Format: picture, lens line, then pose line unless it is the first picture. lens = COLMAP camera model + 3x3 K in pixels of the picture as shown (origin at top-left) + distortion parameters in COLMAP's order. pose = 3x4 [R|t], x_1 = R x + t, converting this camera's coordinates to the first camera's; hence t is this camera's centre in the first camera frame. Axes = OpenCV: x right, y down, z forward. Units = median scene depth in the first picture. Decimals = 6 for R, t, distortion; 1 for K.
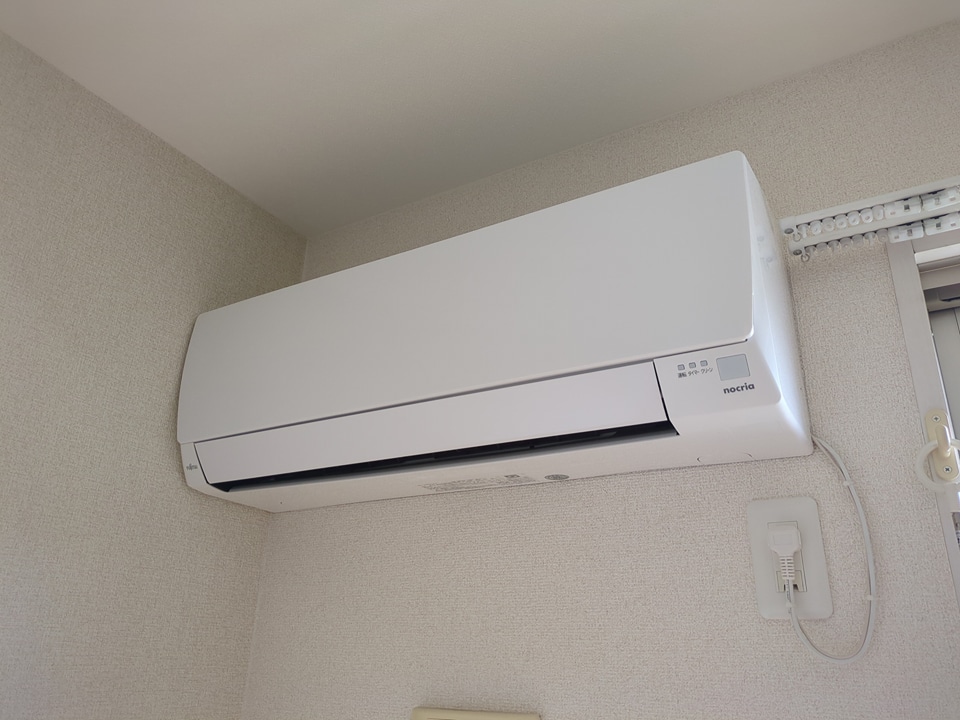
lens RADIAL K [[705.3, 0, 479.8], [0, 705.3, 383.6], [0, 0, 1]] dist [0.007483, -0.000176]
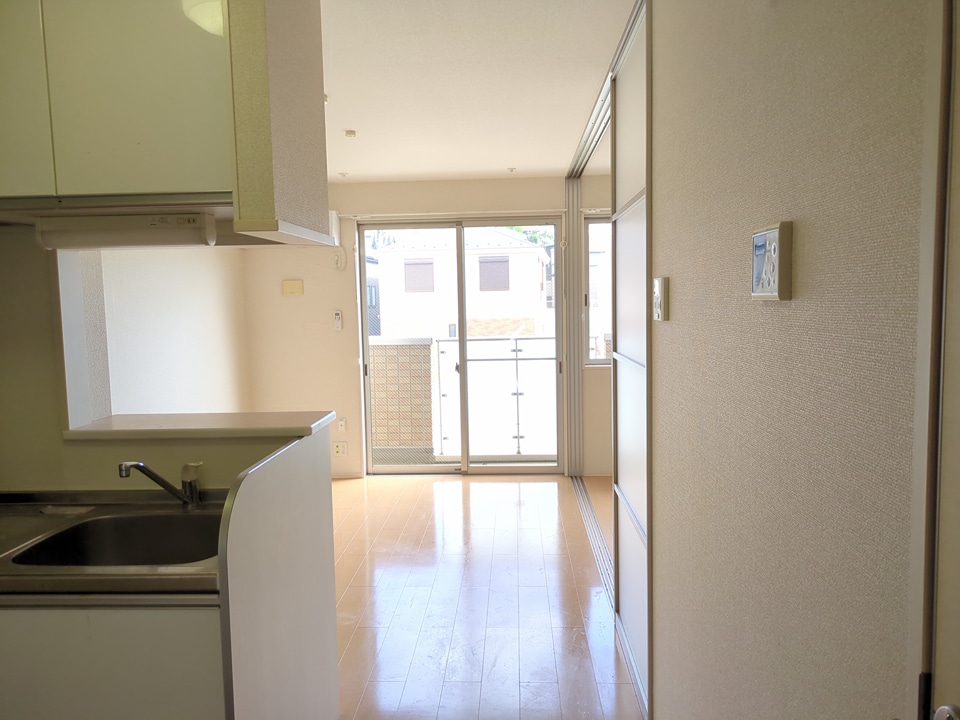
lens RADIAL K [[724.8, 0, 464.3], [0, 724.8, 347.4], [0, 0, 1]] dist [0.042902, -0.053990]
pose [[0.903937, -0.066092, 0.422529, -1.701613], [-0.116539, 0.912530, 0.392055, -2.126307], [-0.411482, -0.403634, 0.817167, -6.369387]]
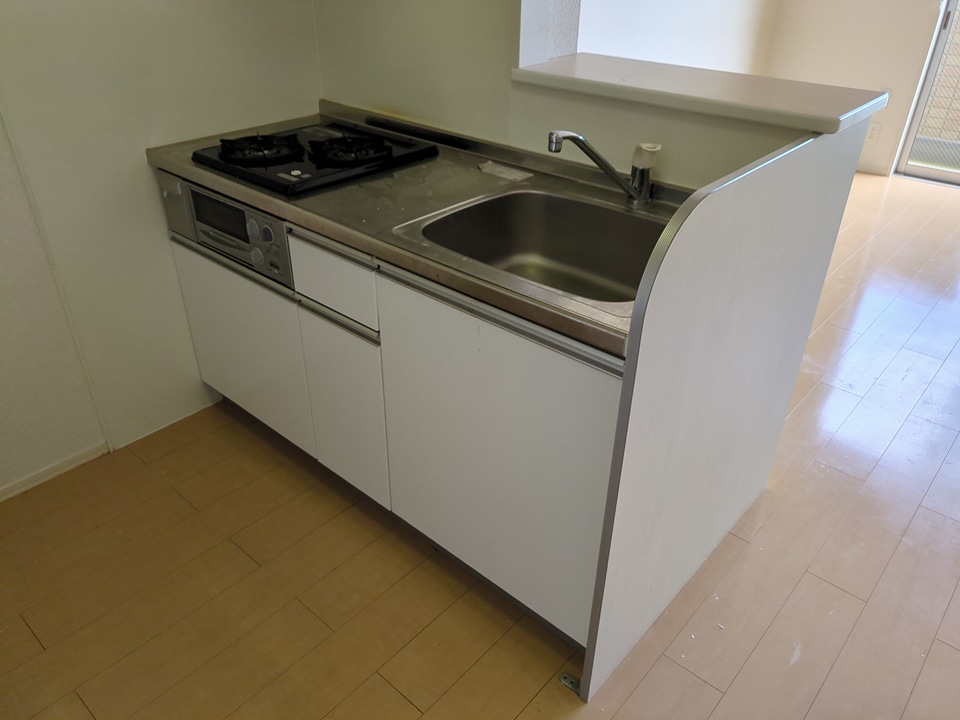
lens RADIAL K [[721.2, 0, 482.3], [0, 721.2, 362.5], [0, 0, 1]] dist [0.056206, -0.042653]
pose [[0.978312, 0.105025, -0.178535, -1.510140], [0.077500, 0.613726, 0.785706, -1.708712], [0.192090, -0.782502, 0.592277, -5.516761]]
